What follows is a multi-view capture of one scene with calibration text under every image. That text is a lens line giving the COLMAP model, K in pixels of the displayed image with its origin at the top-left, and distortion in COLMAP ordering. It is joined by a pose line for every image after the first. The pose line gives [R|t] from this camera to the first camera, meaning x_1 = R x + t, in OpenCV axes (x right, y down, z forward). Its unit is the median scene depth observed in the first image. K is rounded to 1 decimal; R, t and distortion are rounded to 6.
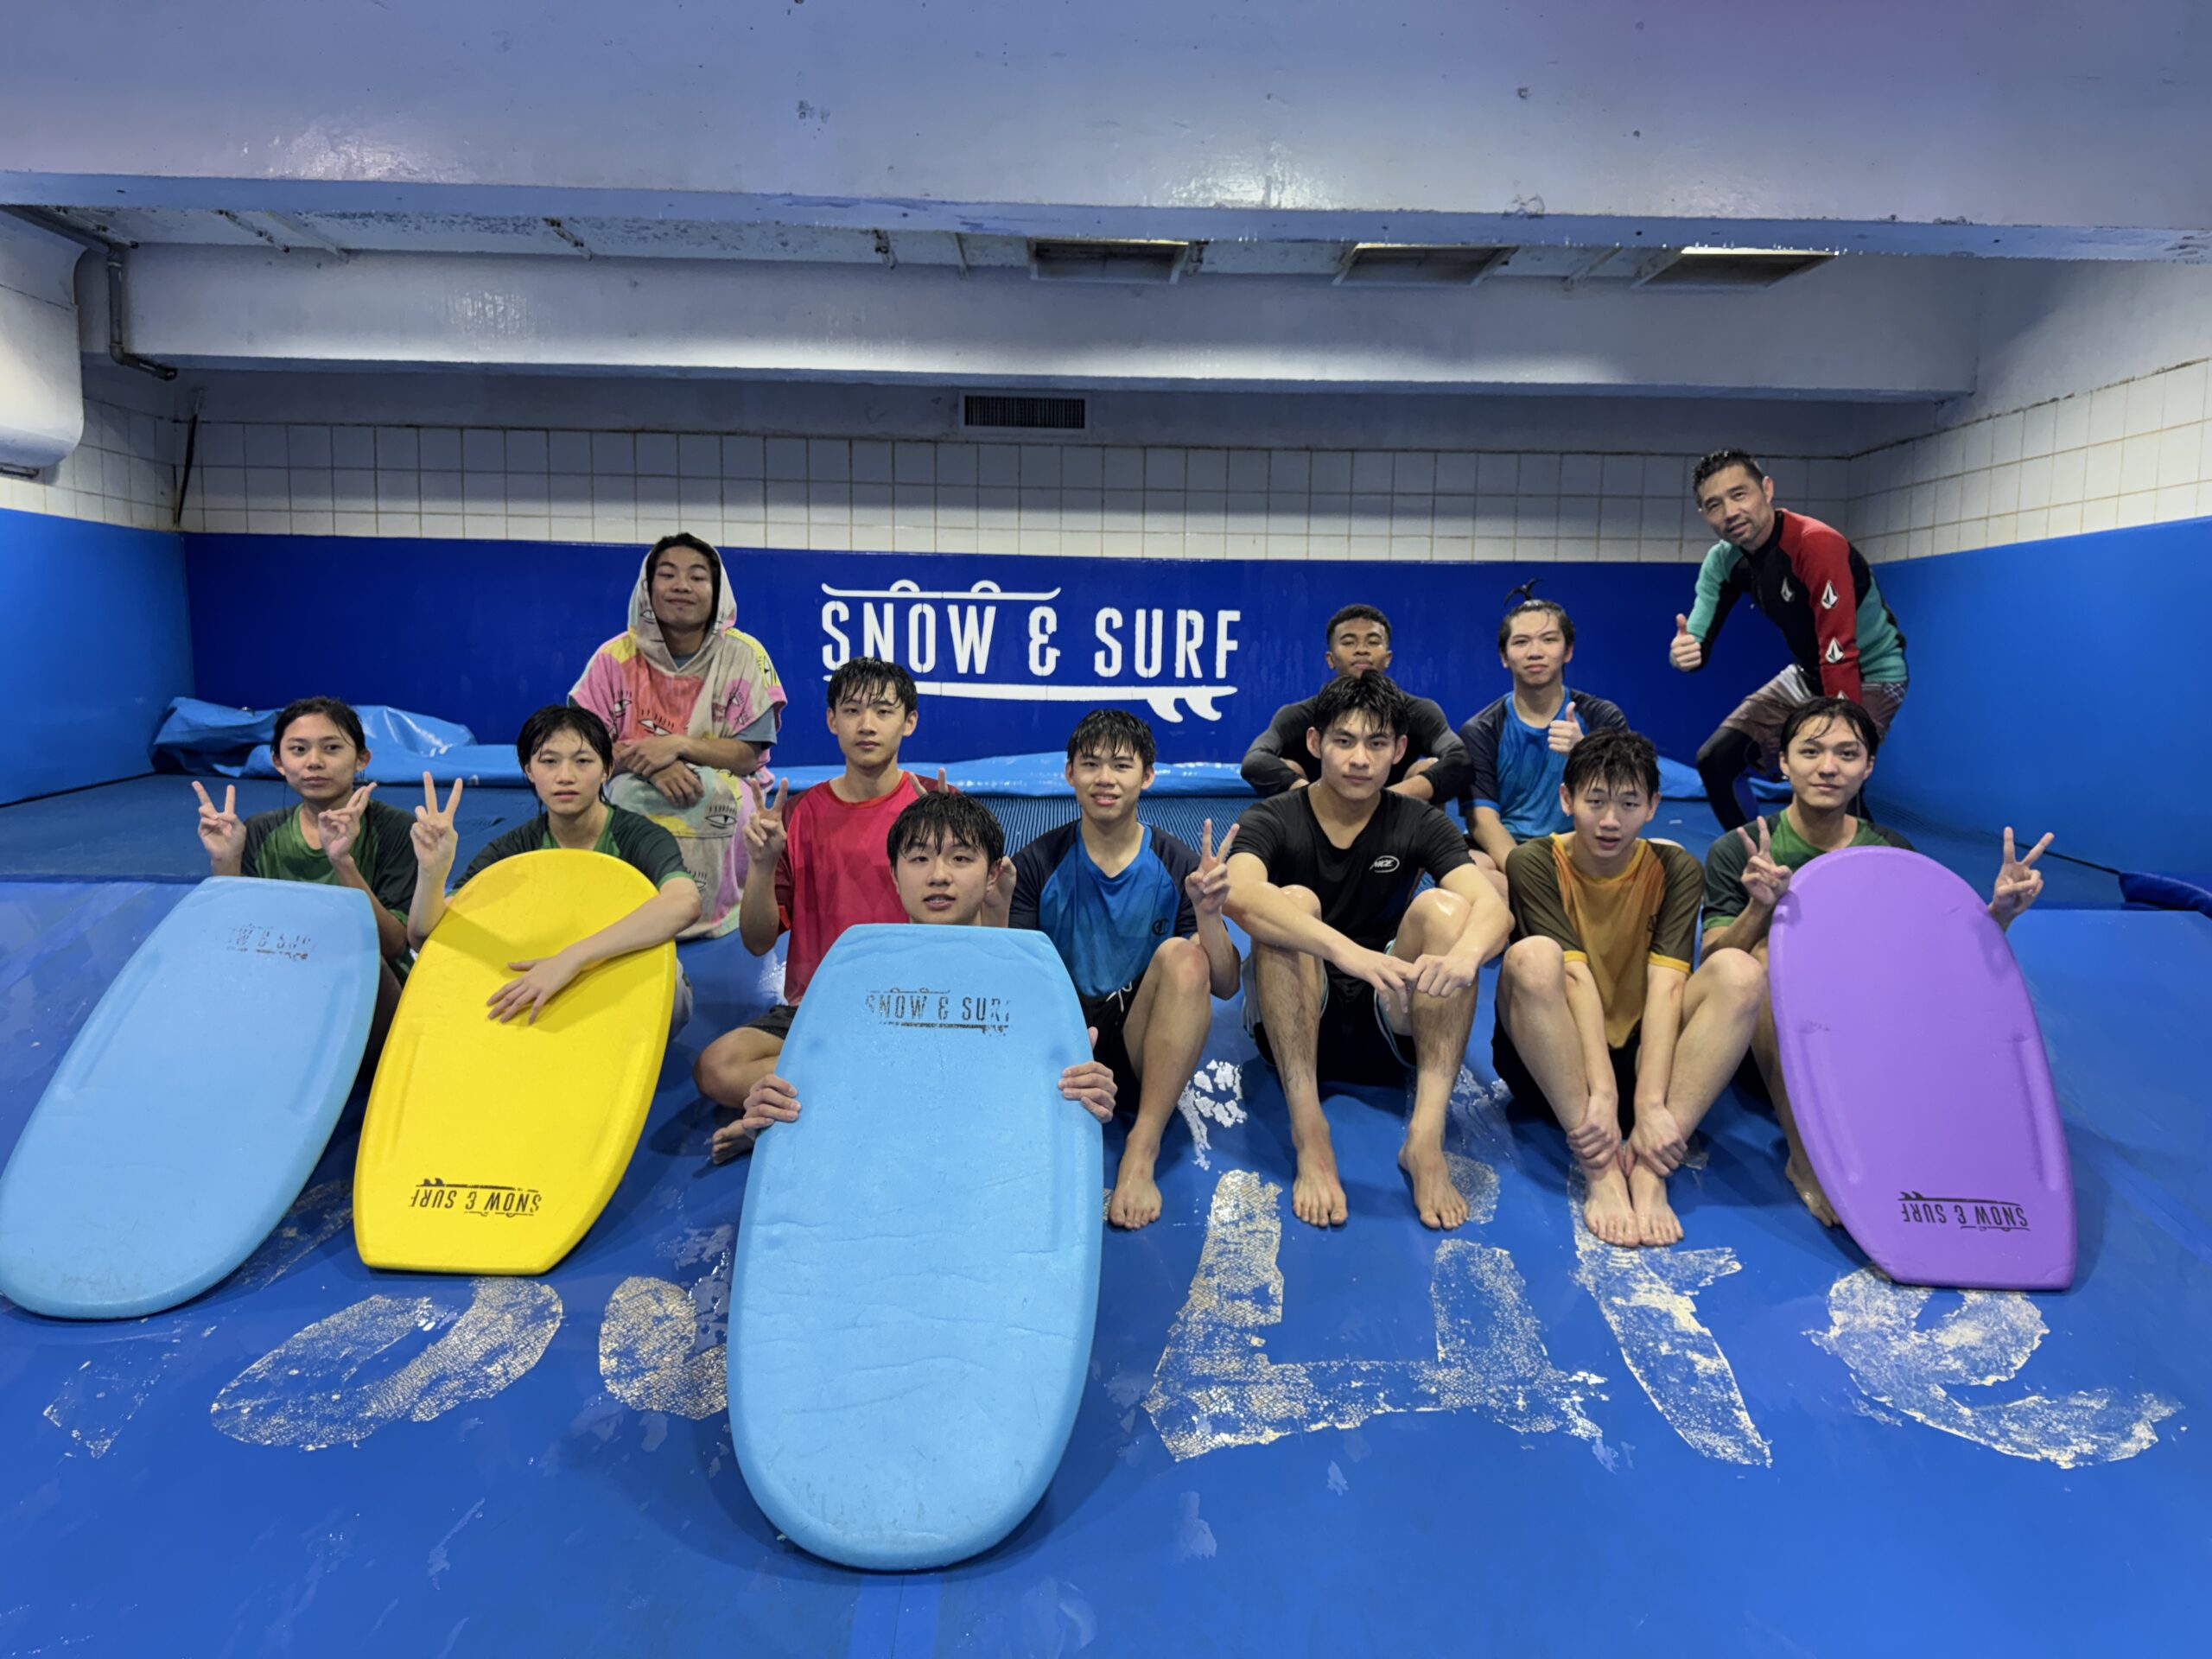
lens RADIAL K [[1573.7, 0, 1106.2], [0, 1573.7, 841.8], [0, 0, 1]] dist [0.040173, -0.047721]
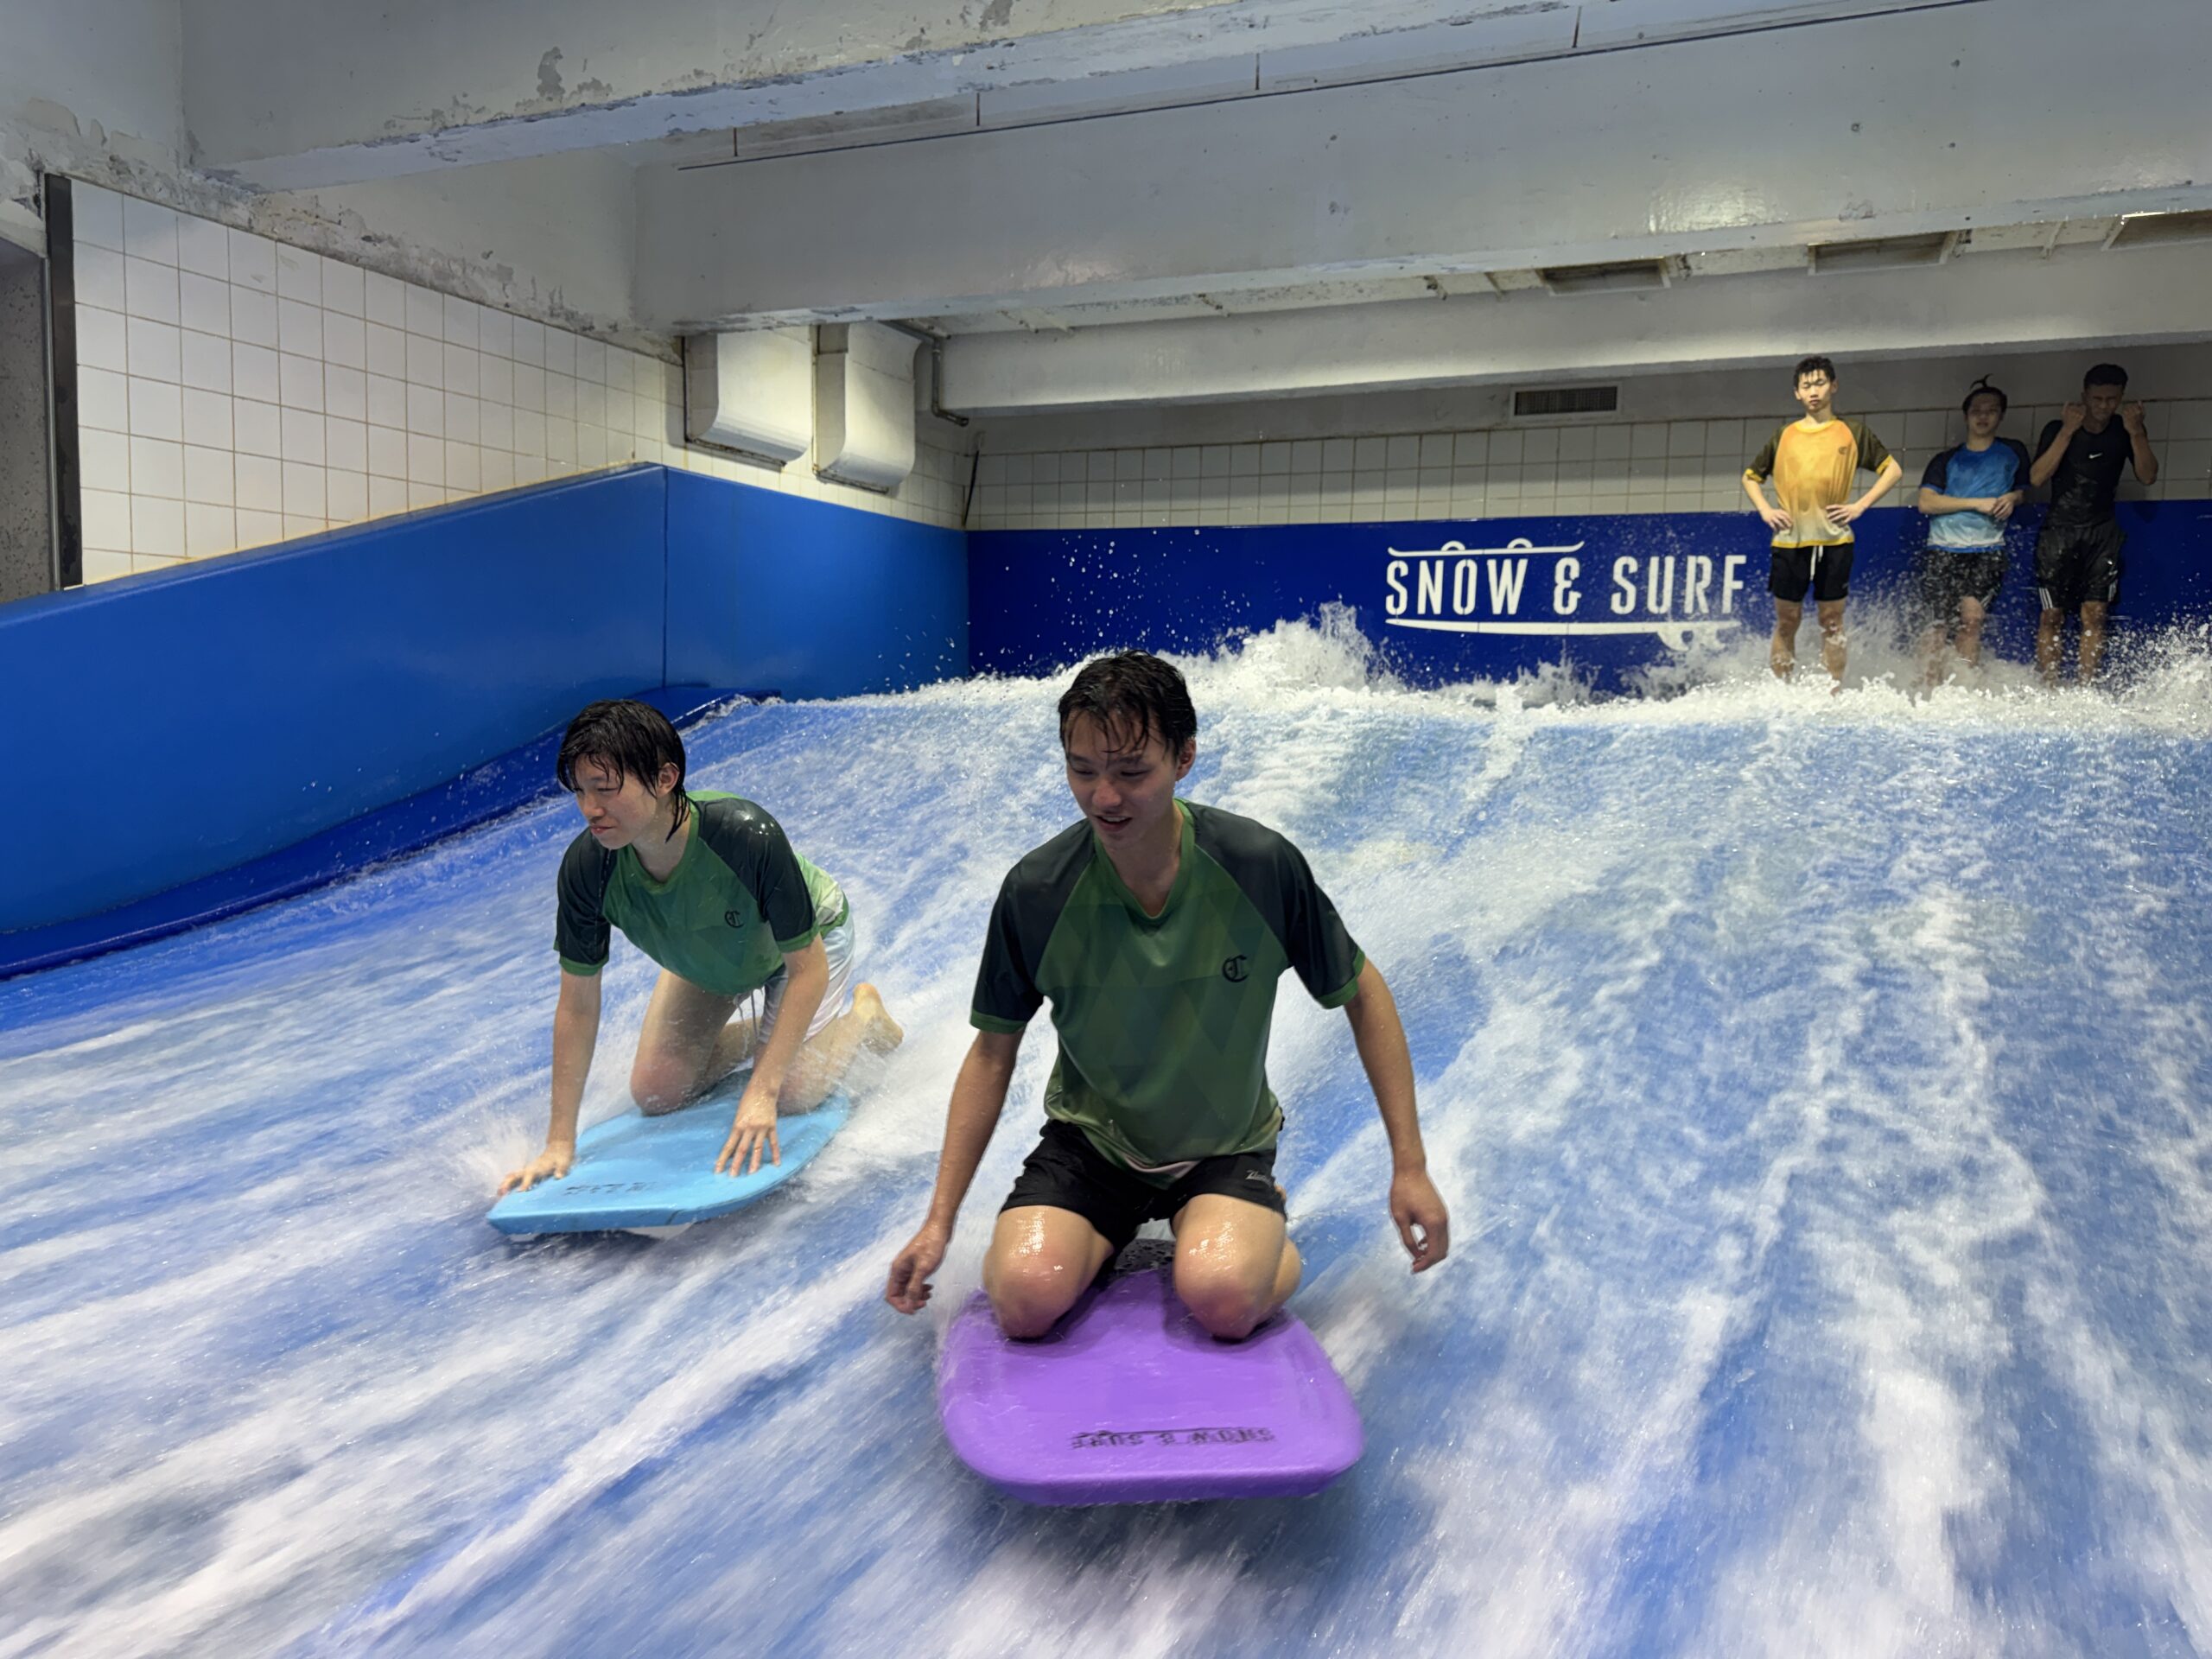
lens RADIAL K [[1573.7, 0, 1102.9], [0, 1573.7, 832.2], [0, 0, 1]] dist [0.040173, -0.047721]
pose [[0.908811, 0.037881, -0.415484, 0.173739], [-0.047419, 0.998795, -0.012659, 0.112783], [0.414503, 0.031206, 0.909513, -0.308321]]
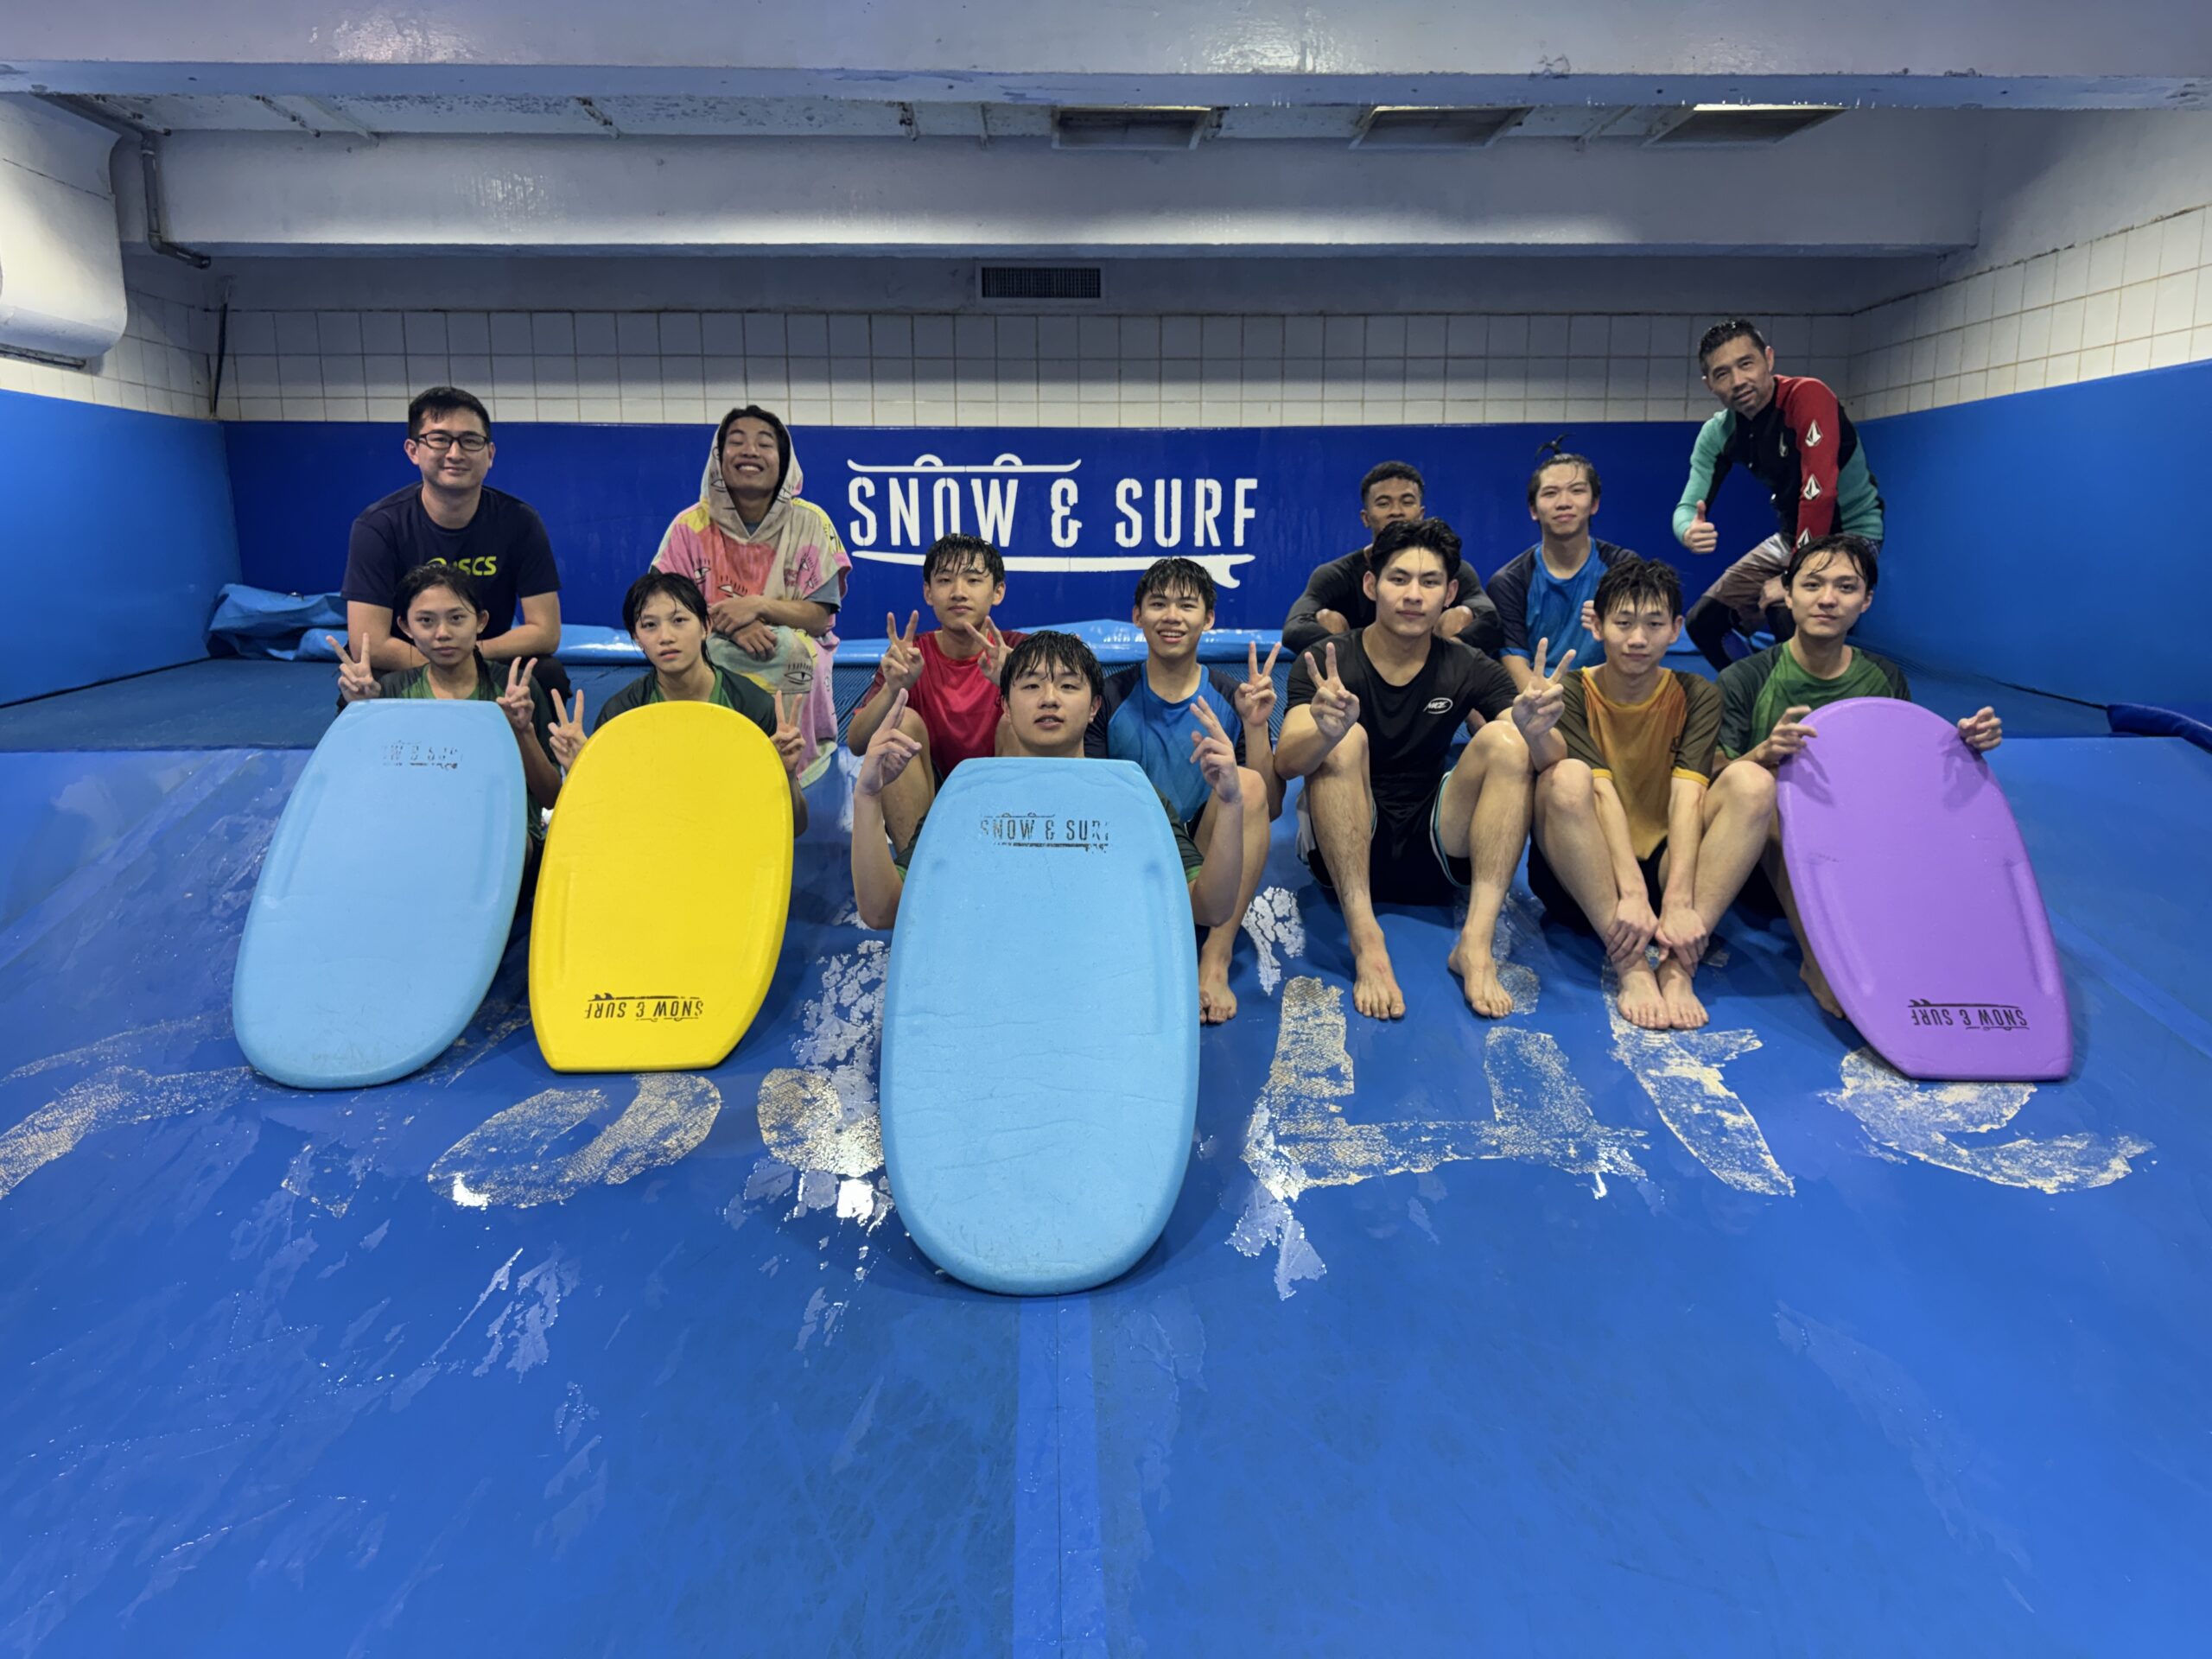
lens RADIAL K [[1573.7, 0, 1095.7], [0, 1573.7, 842.9], [0, 0, 1]] dist [0.040173, -0.047721]
pose [[0.999796, -0.020184, 0.000334, -0.028698], [0.020109, 0.997256, 0.071246, 0.016270], [-0.001771, -0.071225, 0.997459, -0.044701]]
